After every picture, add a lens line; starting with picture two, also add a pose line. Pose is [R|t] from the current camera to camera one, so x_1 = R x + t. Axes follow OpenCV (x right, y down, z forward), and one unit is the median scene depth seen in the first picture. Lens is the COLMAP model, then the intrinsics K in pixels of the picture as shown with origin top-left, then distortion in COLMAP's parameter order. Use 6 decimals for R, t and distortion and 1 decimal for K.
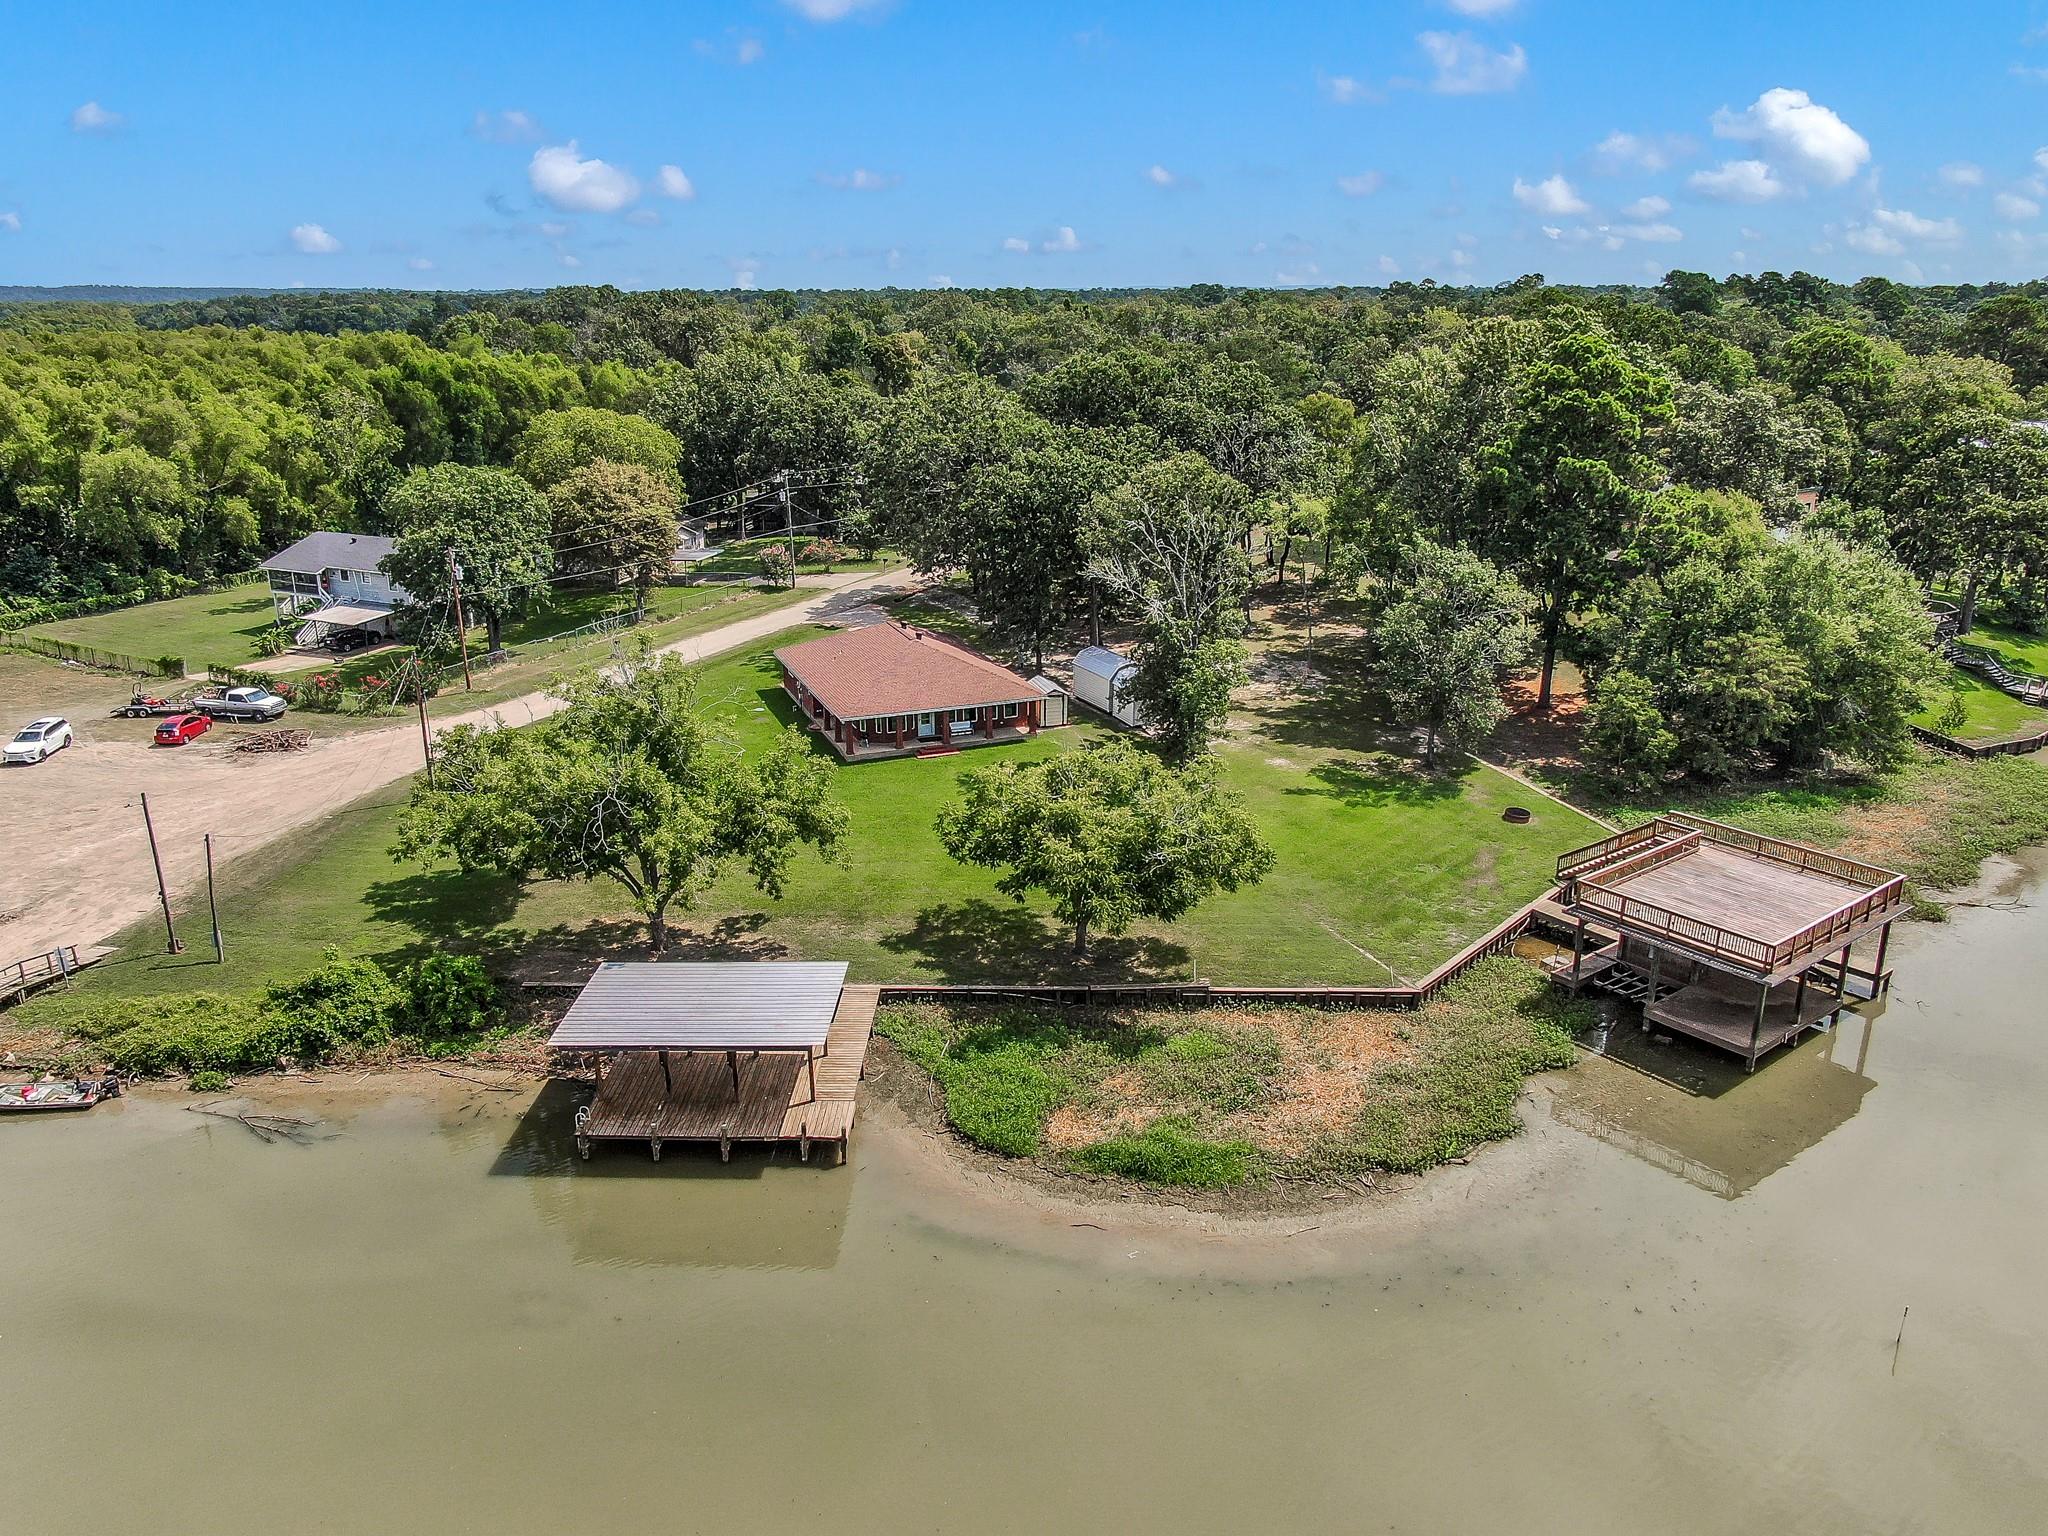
lens RADIAL K [[1475.4, 0, 1024.0], [0, 1475.4, 768.0], [0, 0, 1]] dist [-0.002874, 0.001380]
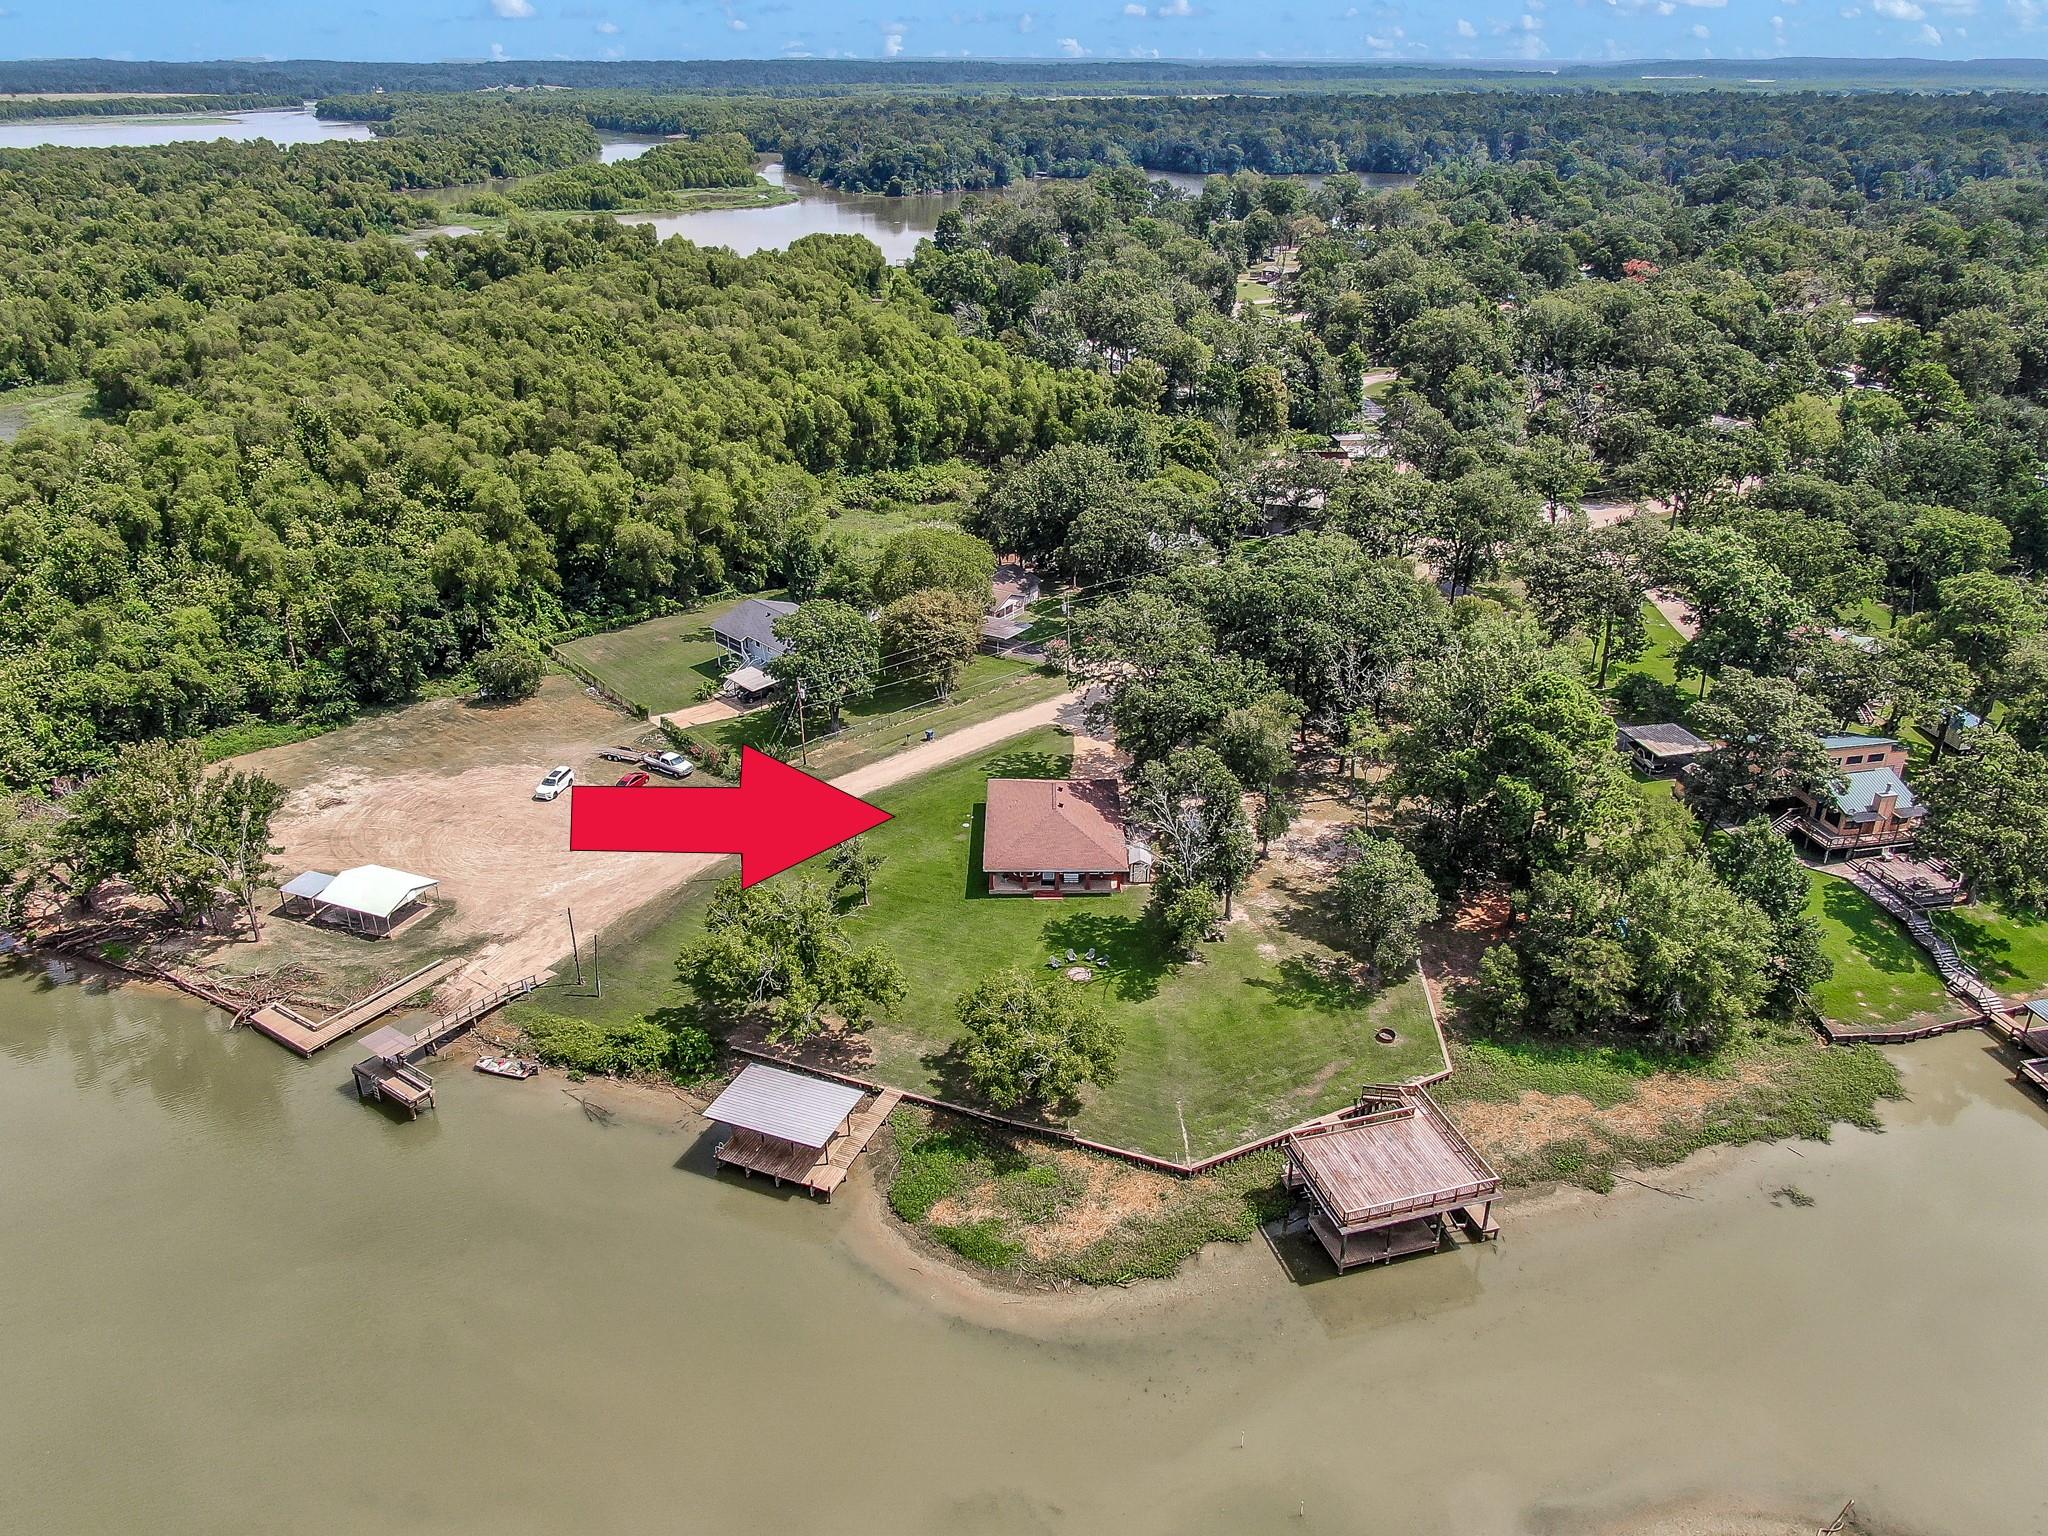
lens RADIAL K [[1486.7, 0, 1024.0], [0, 1486.7, 768.0], [0, 0, 1]] dist [-0.007253, -0.004165]
pose [[0.933600, 0.157776, -0.321711, 0.393562], [-0.113624, 0.981859, 0.151797, -0.373878], [0.339825, -0.105164, 0.934590, -0.421014]]
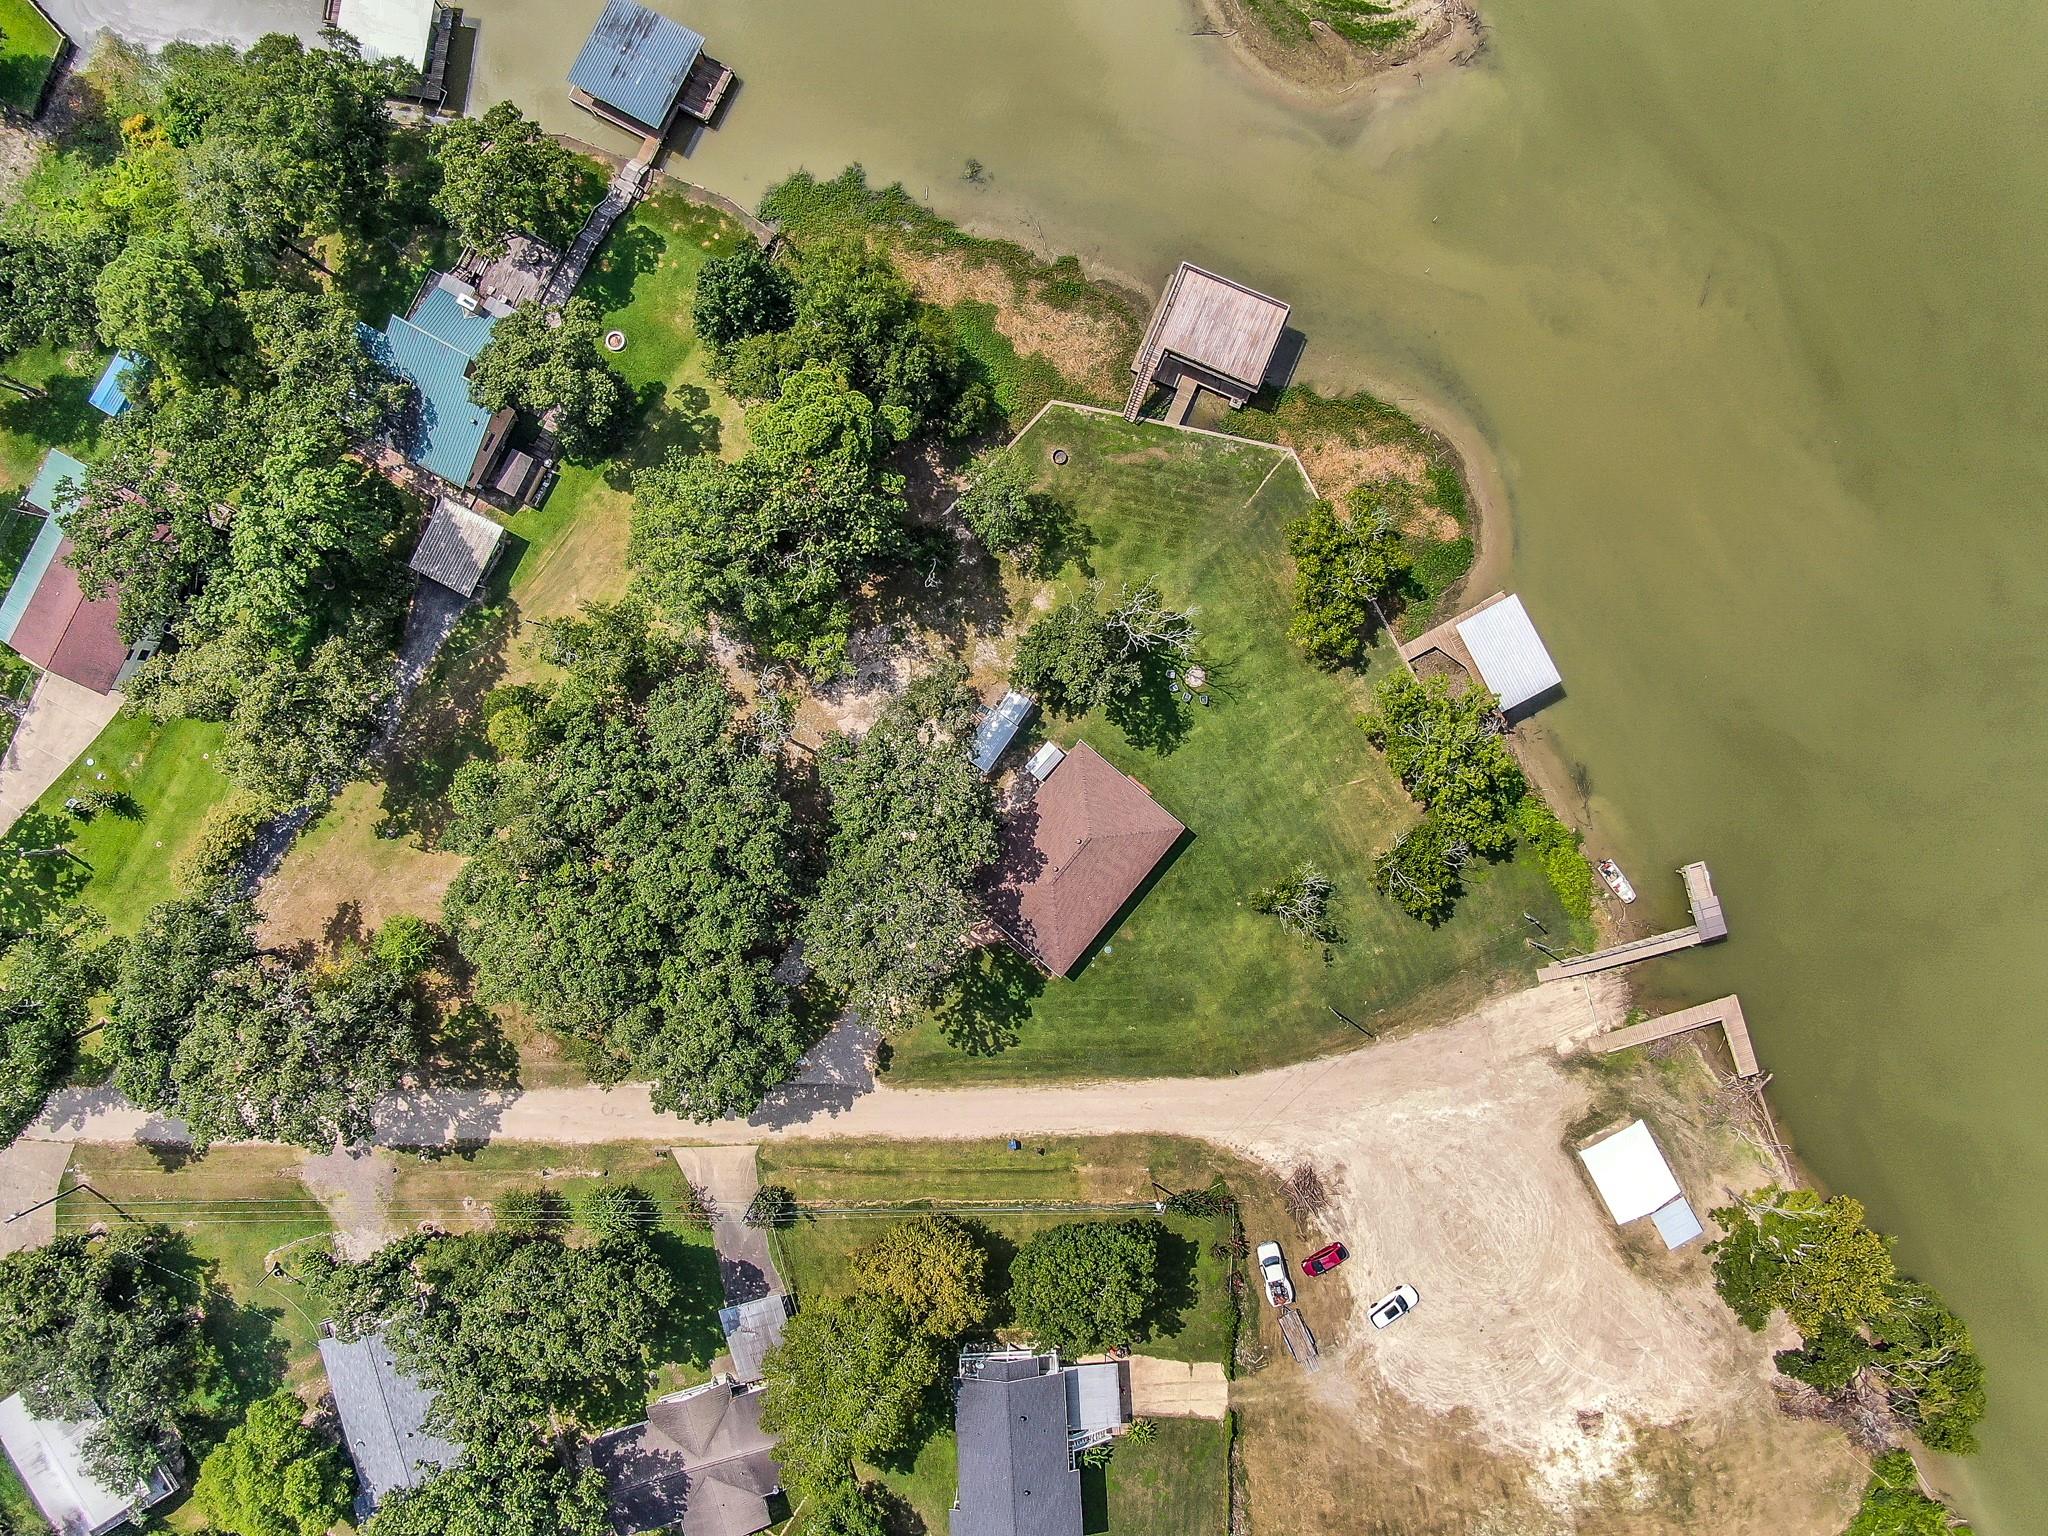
lens RADIAL K [[1475.4, 0, 1024.0], [0, 1475.4, 768.0], [0, 0, 1]] dist [-0.002874, 0.001380]
pose [[-0.494177, -0.869347, 0.005064, 0.014939], [0.283992, -0.155923, 0.946064, -1.600953], [-0.821668, 0.468961, 0.323941, 0.576217]]
